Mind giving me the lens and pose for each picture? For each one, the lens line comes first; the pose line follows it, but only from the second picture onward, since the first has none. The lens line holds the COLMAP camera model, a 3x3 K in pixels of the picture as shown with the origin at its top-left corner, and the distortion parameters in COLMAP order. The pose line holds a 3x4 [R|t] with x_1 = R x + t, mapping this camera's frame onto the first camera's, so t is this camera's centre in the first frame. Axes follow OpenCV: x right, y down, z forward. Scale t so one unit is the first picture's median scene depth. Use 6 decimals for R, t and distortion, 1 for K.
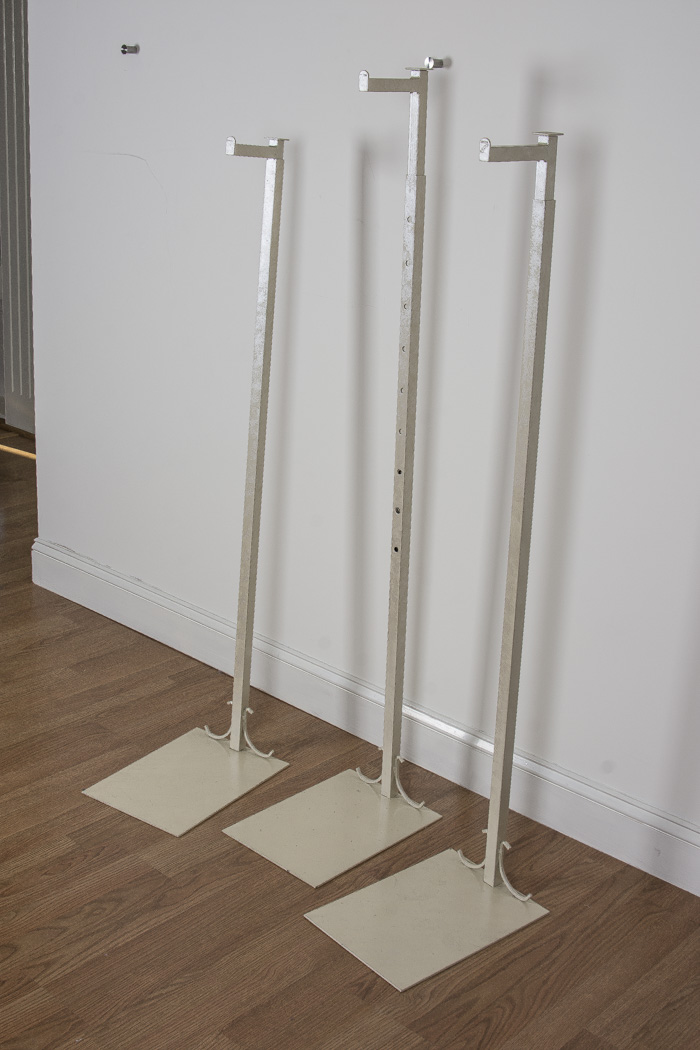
lens RADIAL K [[1342.8, 0, 350.8], [0, 1342.8, 519.1], [0, 0, 1]] dist [-0.127047, 0.000000]
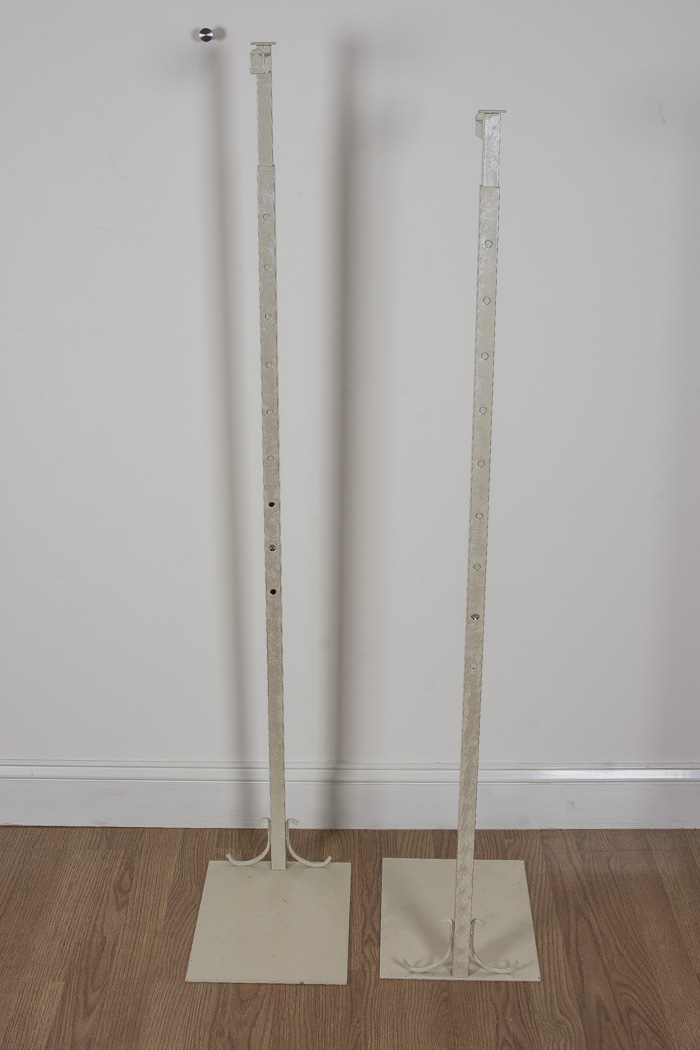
lens RADIAL K [[1474.0, 0, 353.8], [0, 1474.0, 525.9], [0, 0, 1]] dist [-0.113979, 0.000000]
pose [[0.735543, -0.254650, 0.627798, -0.540794], [0.245995, 0.963812, 0.102731, -0.108706], [-0.631239, 0.078872, 0.771567, 0.230721]]
